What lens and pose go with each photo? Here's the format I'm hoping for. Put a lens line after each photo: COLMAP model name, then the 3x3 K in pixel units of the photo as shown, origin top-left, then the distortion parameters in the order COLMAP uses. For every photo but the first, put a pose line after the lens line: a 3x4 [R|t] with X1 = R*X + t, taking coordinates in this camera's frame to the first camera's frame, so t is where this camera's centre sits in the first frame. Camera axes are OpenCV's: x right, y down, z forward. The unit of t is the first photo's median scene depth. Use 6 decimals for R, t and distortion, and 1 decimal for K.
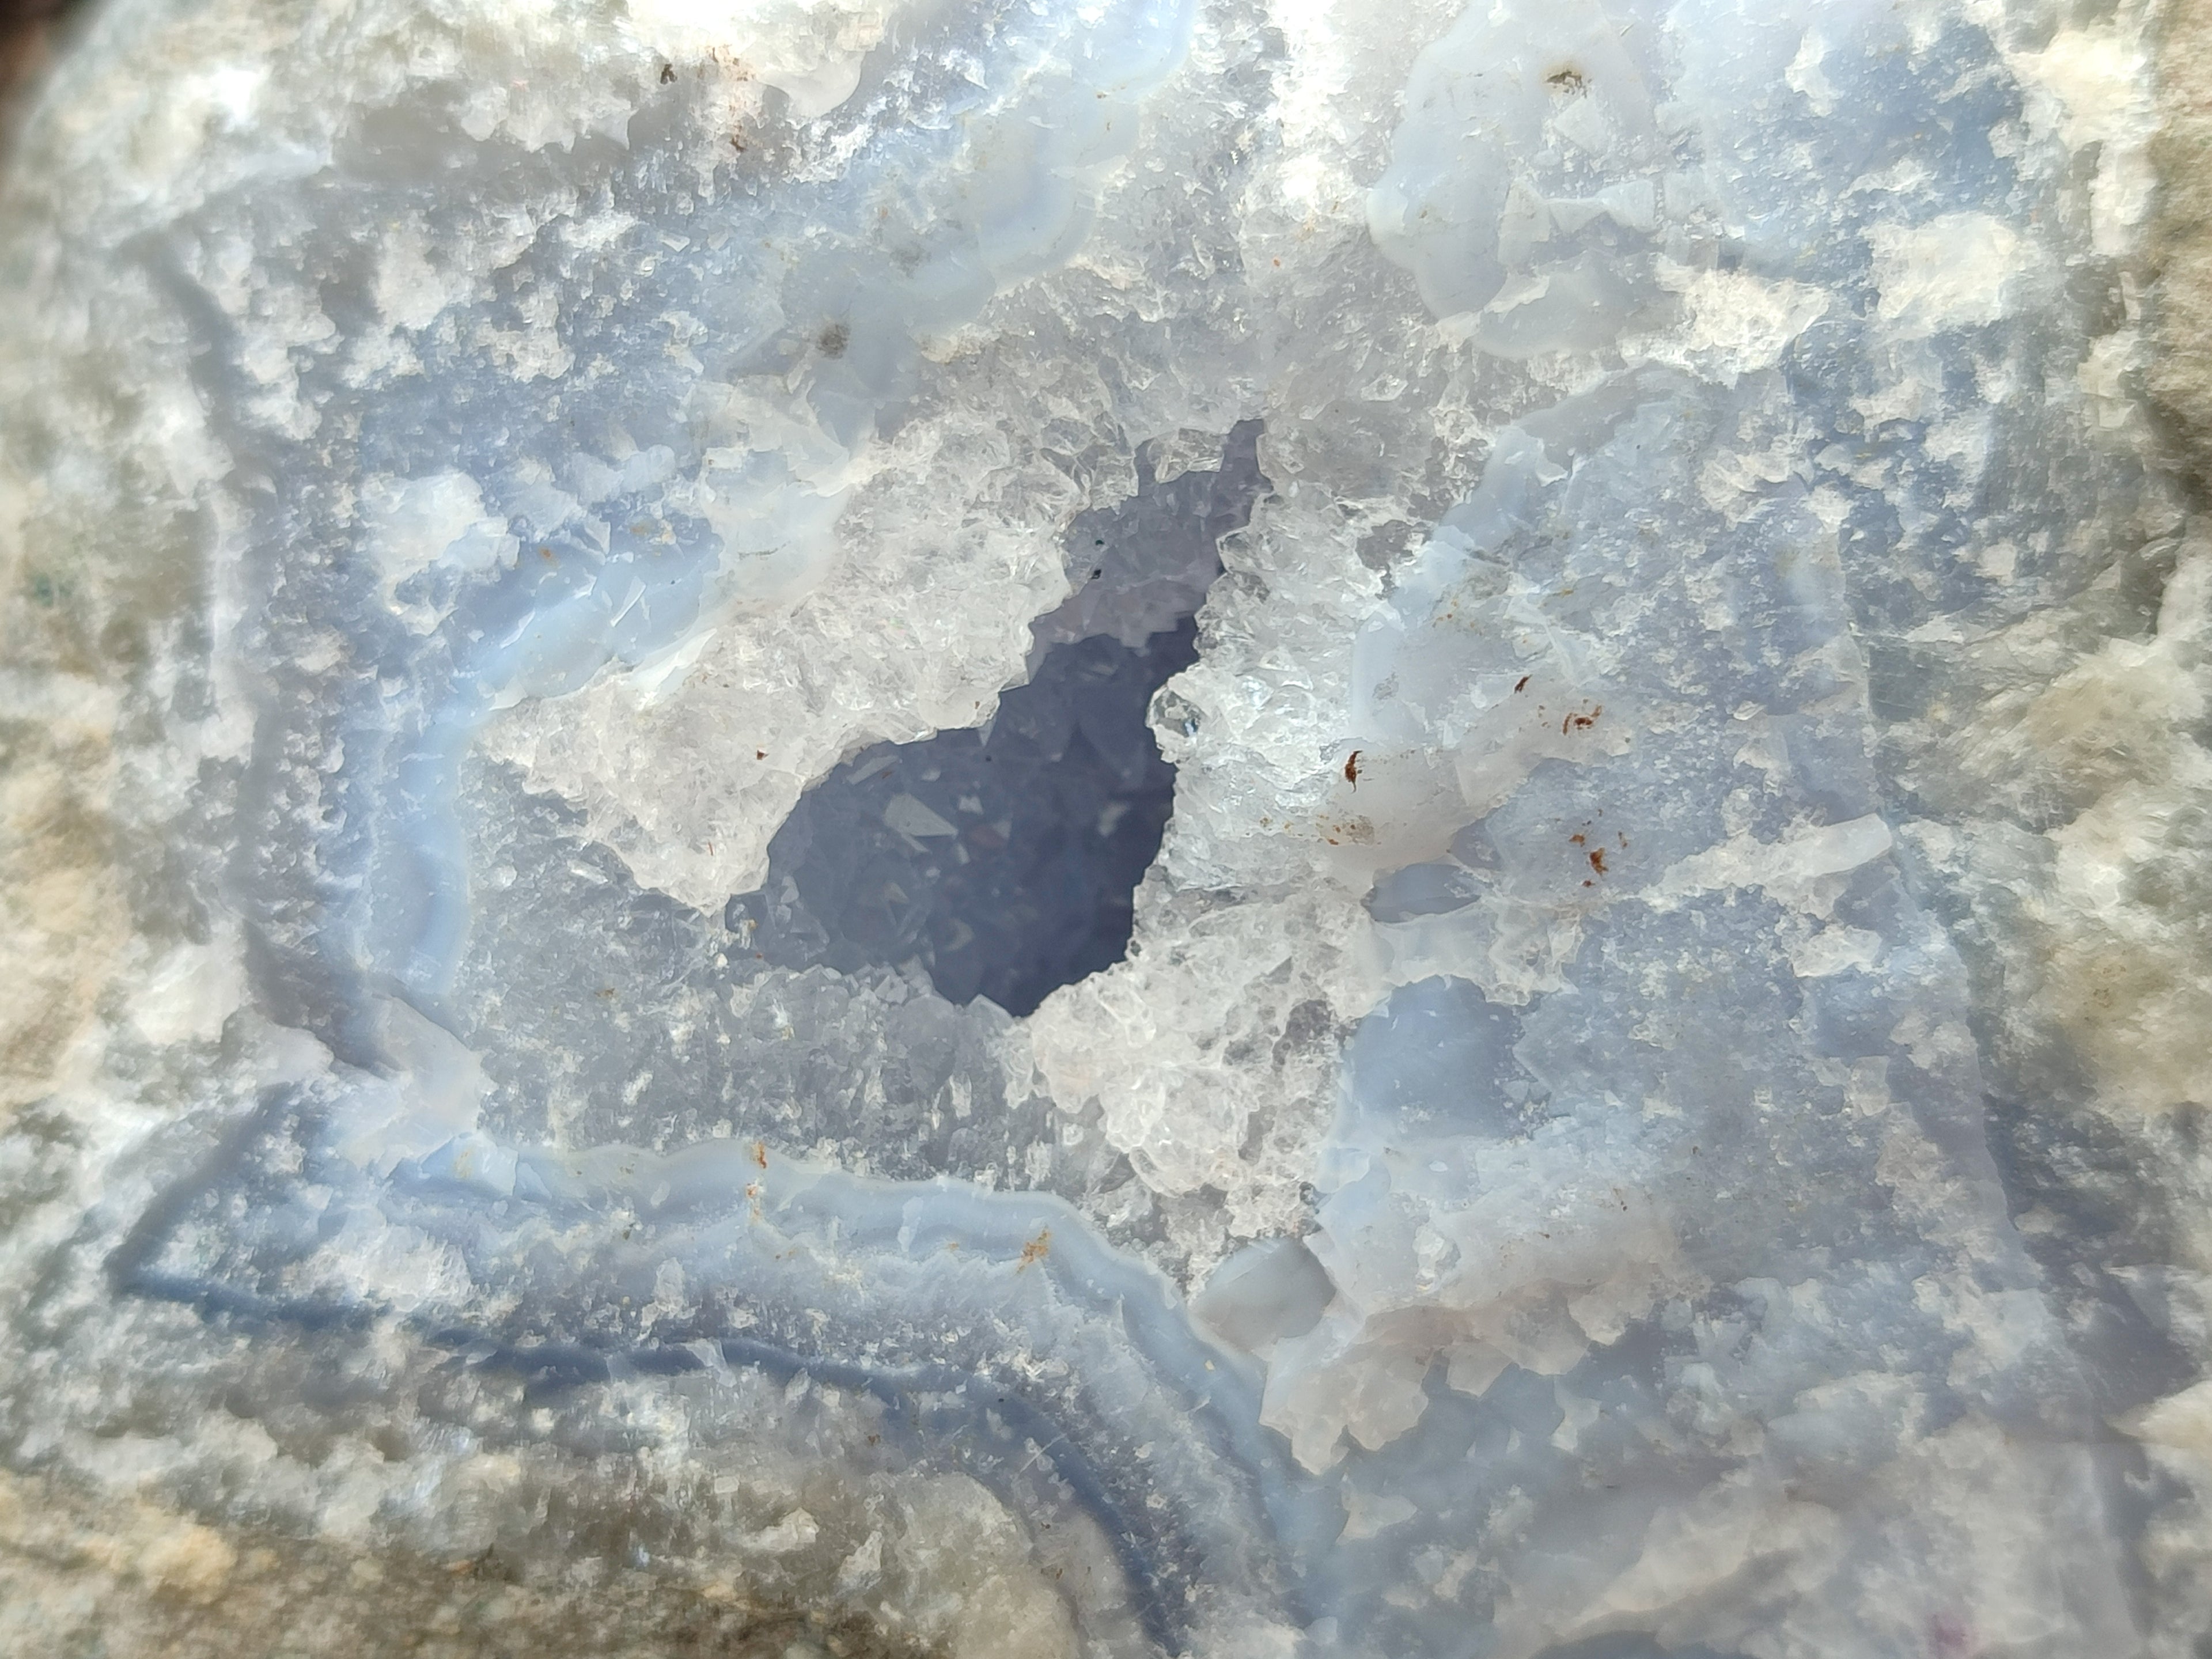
lens RADIAL K [[3215.8, 0, 1106.0], [0, 3215.8, 829.5], [0, 0, 1]] dist [0.233307, -1.289915]
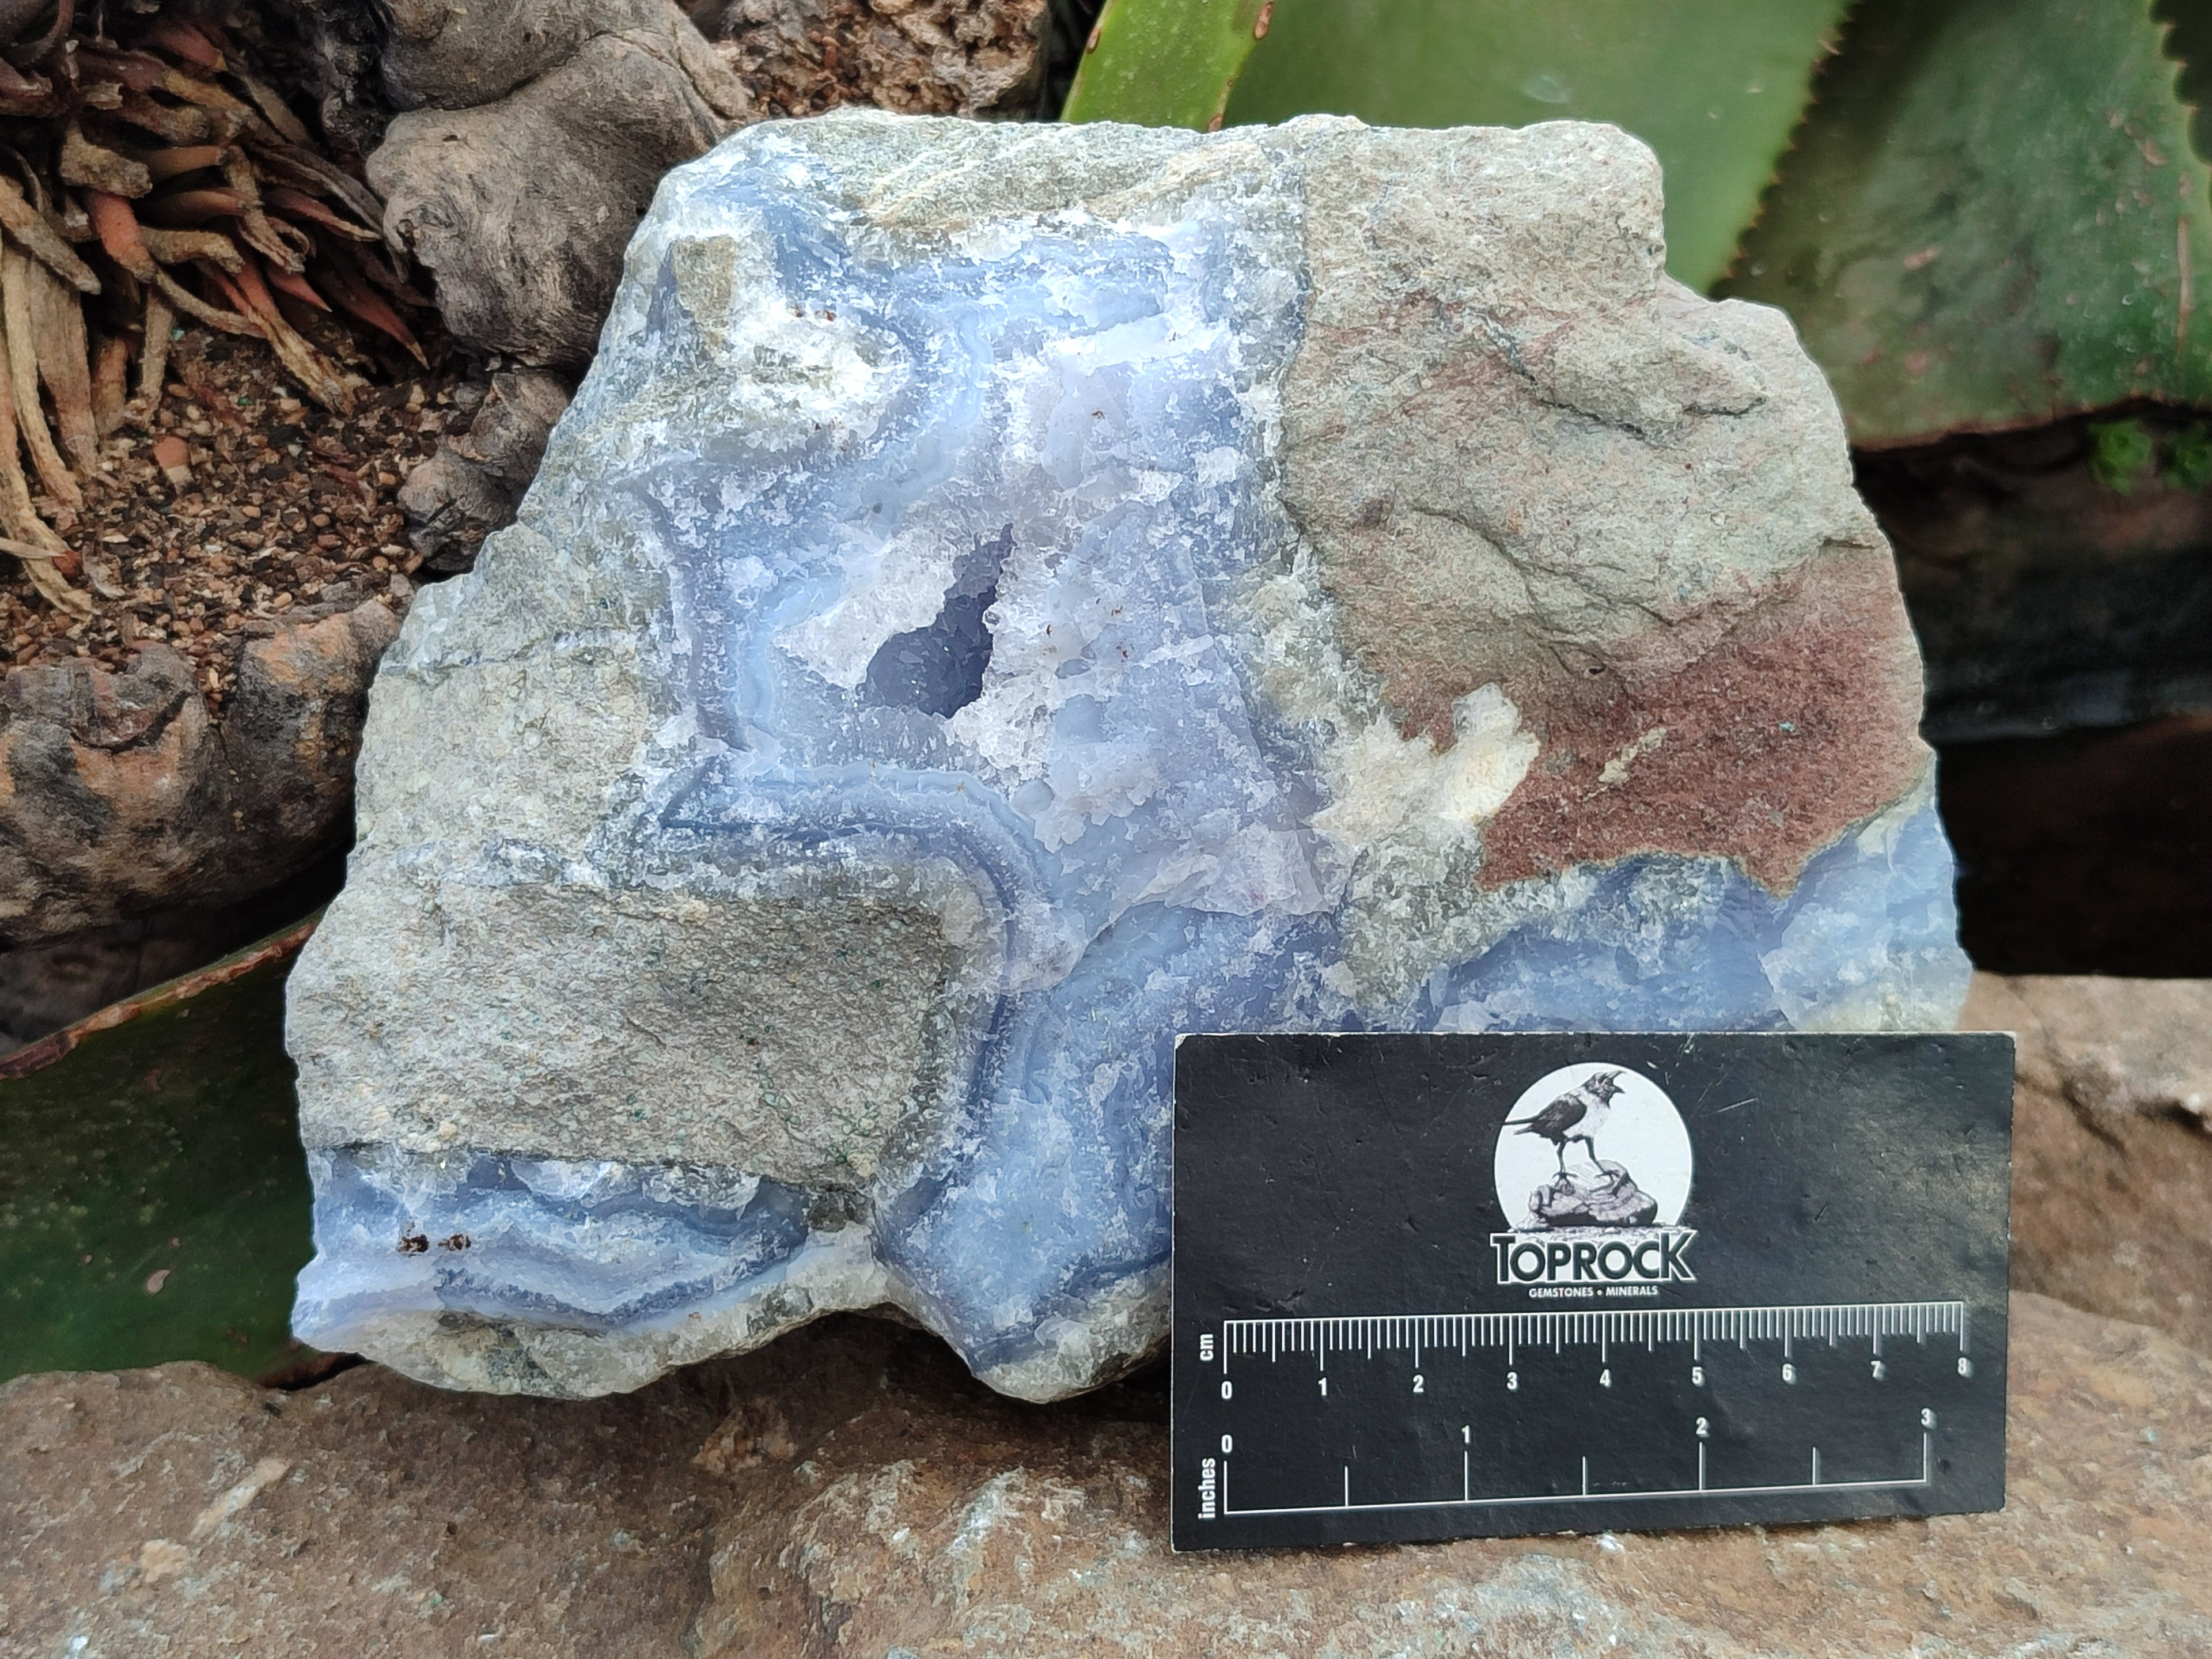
lens RADIAL K [[3668.4, 0, 1106.0], [0, 3668.4, 829.5], [0, 0, 1]] dist [0.301954, -0.007803]
pose [[0.993182, -0.072152, 0.091557, -0.212892], [0.072089, 0.997390, 0.003998, 0.165664], [-0.091607, 0.002630, 0.995792, -2.612920]]
